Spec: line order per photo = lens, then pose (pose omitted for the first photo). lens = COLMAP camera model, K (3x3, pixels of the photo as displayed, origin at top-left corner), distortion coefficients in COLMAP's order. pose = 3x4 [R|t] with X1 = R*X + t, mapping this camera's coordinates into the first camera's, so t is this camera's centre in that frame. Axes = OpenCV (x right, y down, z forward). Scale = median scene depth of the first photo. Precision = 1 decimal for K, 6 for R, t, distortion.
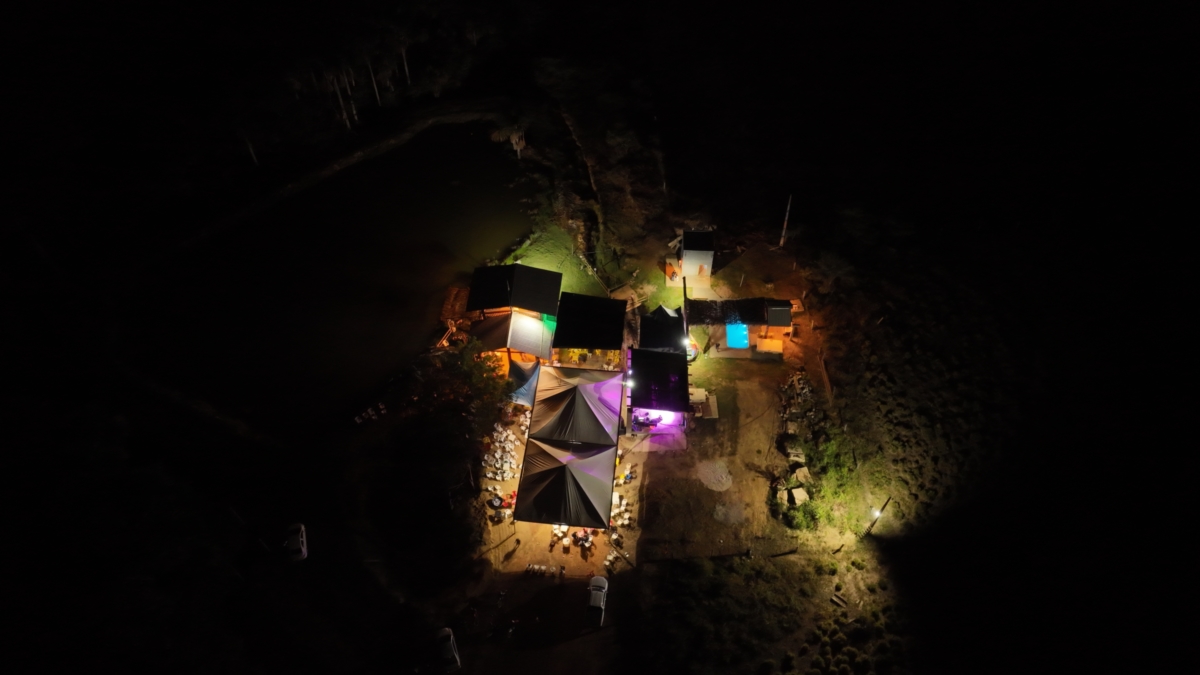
lens RADIAL K [[846.2, 0, 599.9], [0, 846.2, 338.1], [0, 0, 1]] dist [-0.002973, 0.016313]
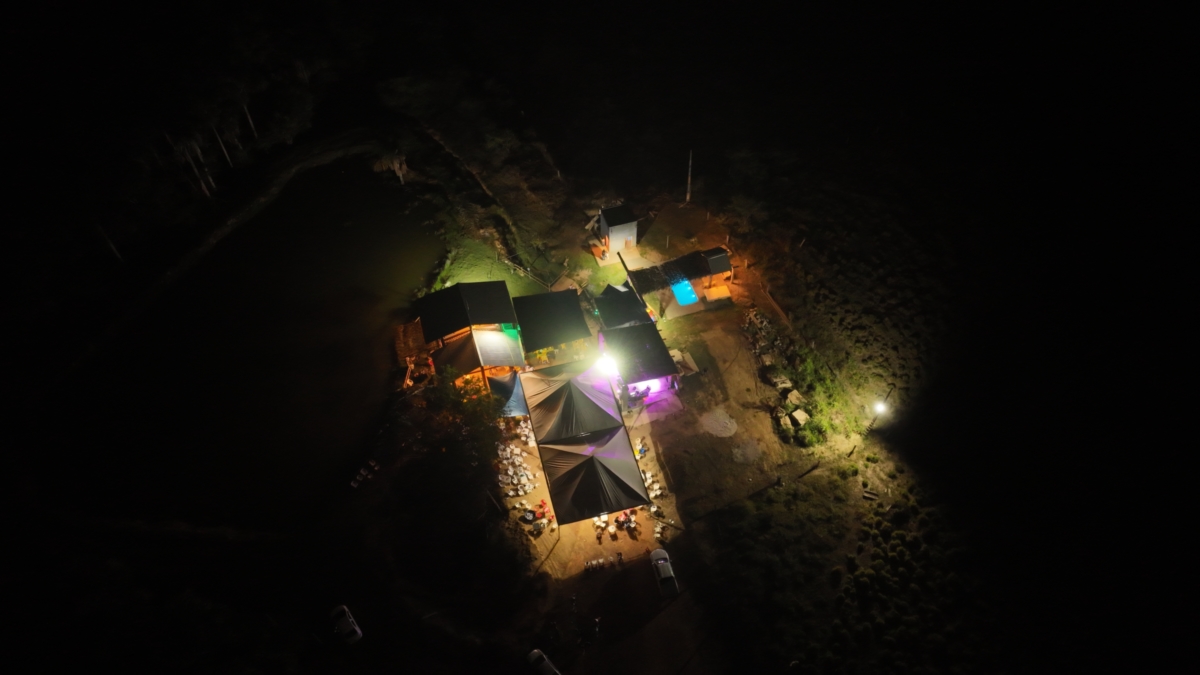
lens RADIAL K [[846.2, 0, 599.4], [0, 846.2, 337.0], [0, 0, 1]] dist [-0.002973, 0.016313]
pose [[0.934267, -0.282473, 0.217609, -0.188815], [0.282351, 0.958766, 0.032324, -0.014743], [-0.217767, 0.031242, 0.975501, 0.010193]]
